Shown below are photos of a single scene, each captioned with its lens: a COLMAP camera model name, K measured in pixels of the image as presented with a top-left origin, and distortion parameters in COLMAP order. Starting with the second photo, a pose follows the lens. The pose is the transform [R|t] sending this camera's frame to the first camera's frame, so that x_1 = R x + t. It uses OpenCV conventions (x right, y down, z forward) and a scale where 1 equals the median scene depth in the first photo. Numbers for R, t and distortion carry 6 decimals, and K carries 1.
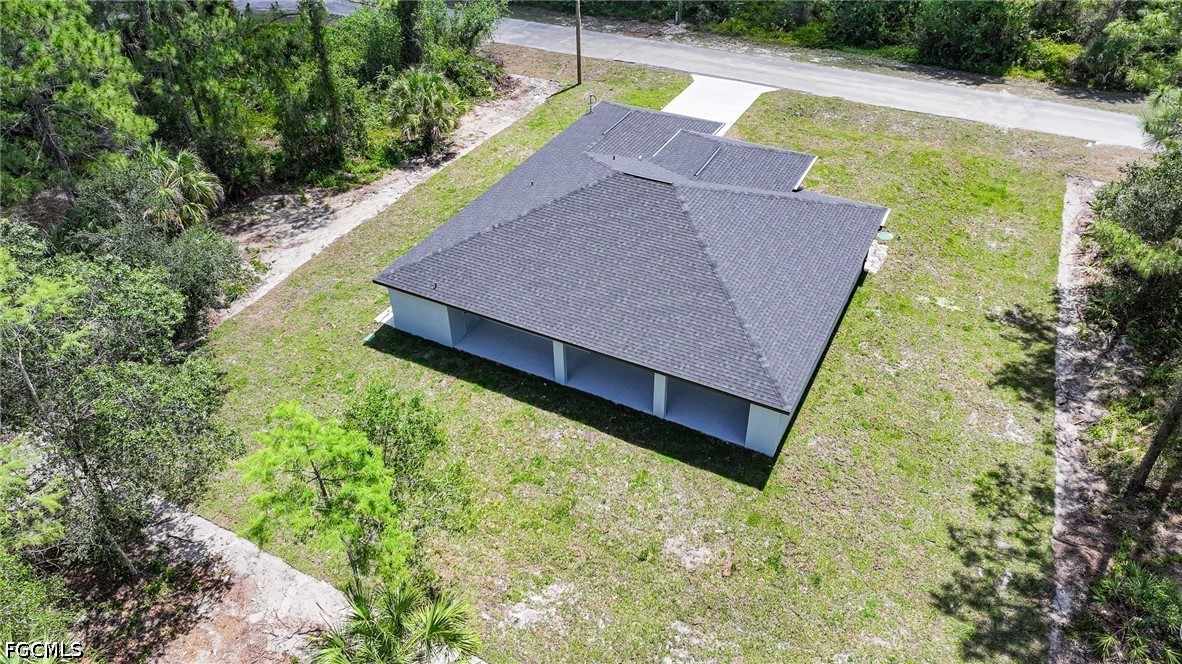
lens RADIAL K [[825.0, 0, 597.2], [0, 825.0, 333.0], [0, 0, 1]] dist [0.006388, -0.002296]
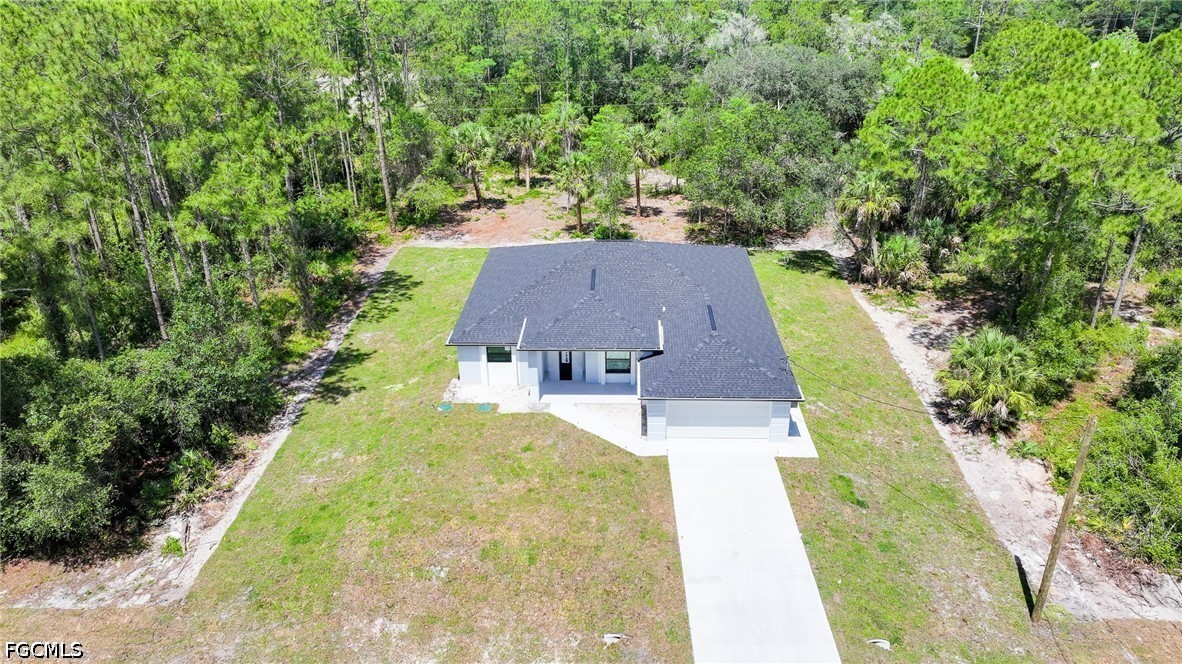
lens RADIAL K [[832.0, 0, 594.2], [0, 832.0, 329.3], [0, 0, 1]] dist [0.003778, 0.003060]
pose [[-0.904748, 0.201519, -0.375263, 0.650222], [-0.242433, 0.480760, 0.842672, -1.290989], [0.350226, 0.853381, -0.386112, 1.629925]]
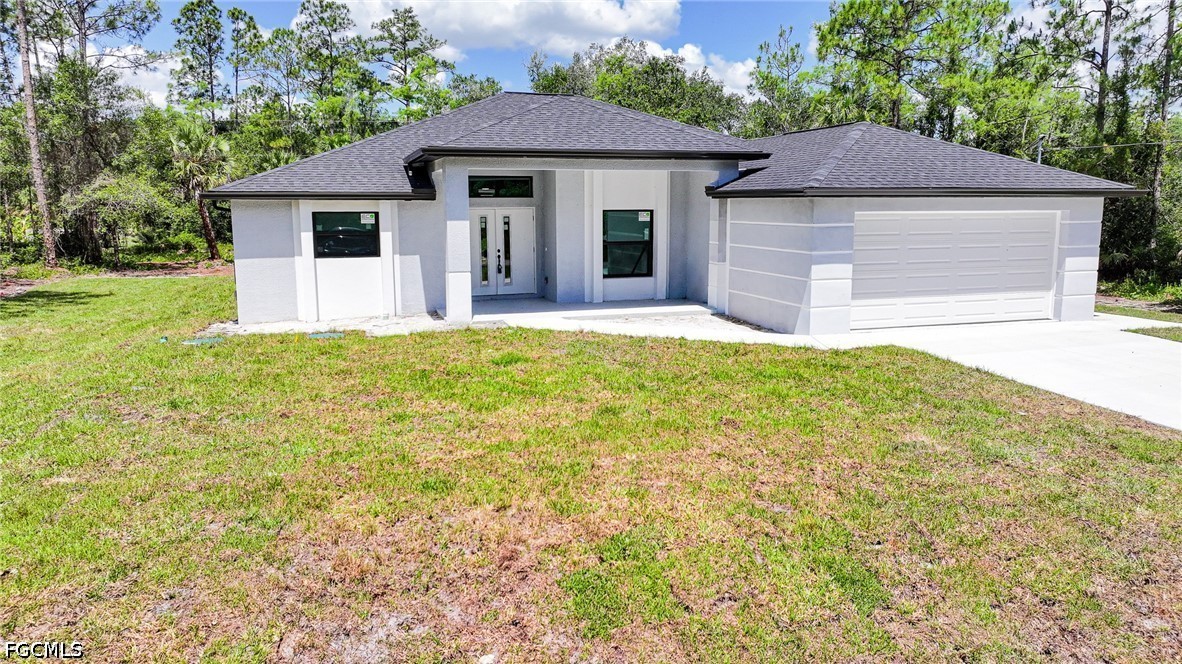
lens RADIAL K [[825.0, 0, 597.2], [0, 825.0, 333.0], [0, 0, 1]] dist [0.006388, -0.002296]
pose [[-0.702661, 0.122750, -0.700856, 0.562862], [-0.423824, 0.718991, 0.550841, -0.447853], [0.571525, 0.684094, -0.453183, 1.473025]]
